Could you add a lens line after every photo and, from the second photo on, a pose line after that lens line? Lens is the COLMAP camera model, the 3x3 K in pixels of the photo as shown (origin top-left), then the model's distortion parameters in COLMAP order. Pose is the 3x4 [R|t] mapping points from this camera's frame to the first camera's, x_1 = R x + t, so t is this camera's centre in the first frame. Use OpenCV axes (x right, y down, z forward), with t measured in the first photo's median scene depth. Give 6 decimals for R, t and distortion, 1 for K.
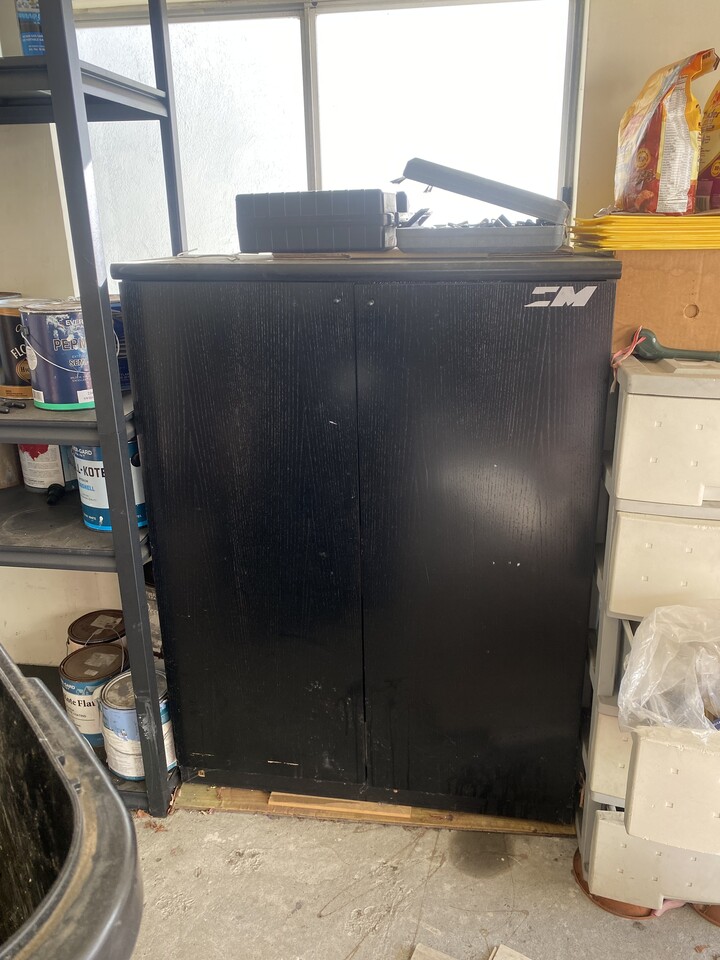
lens RADIAL K [[732.3, 0, 363.8], [0, 732.3, 474.4], [0, 0, 1]] dist [0.004207, 0.002306]
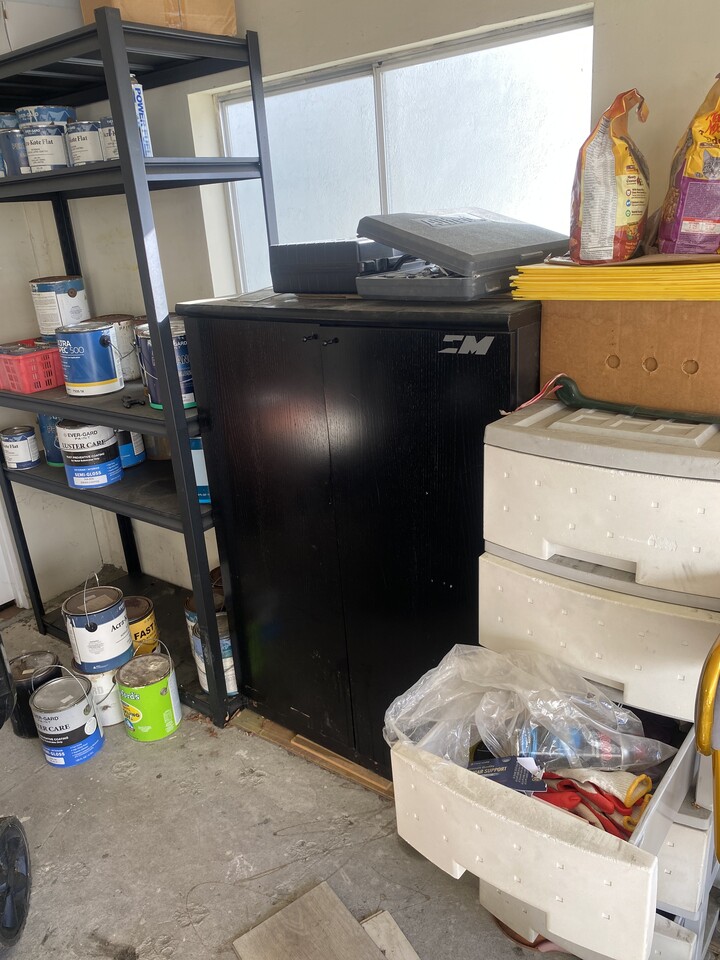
lens RADIAL K [[732.3, 0, 349.9], [0, 732.3, 484.9], [0, 0, 1]] dist [0.004207, 0.002306]
pose [[0.867362, 0.127384, -0.481099, 0.592814], [-0.105437, 0.991779, 0.072510, -0.089477], [0.486381, -0.012167, 0.873662, -0.013072]]
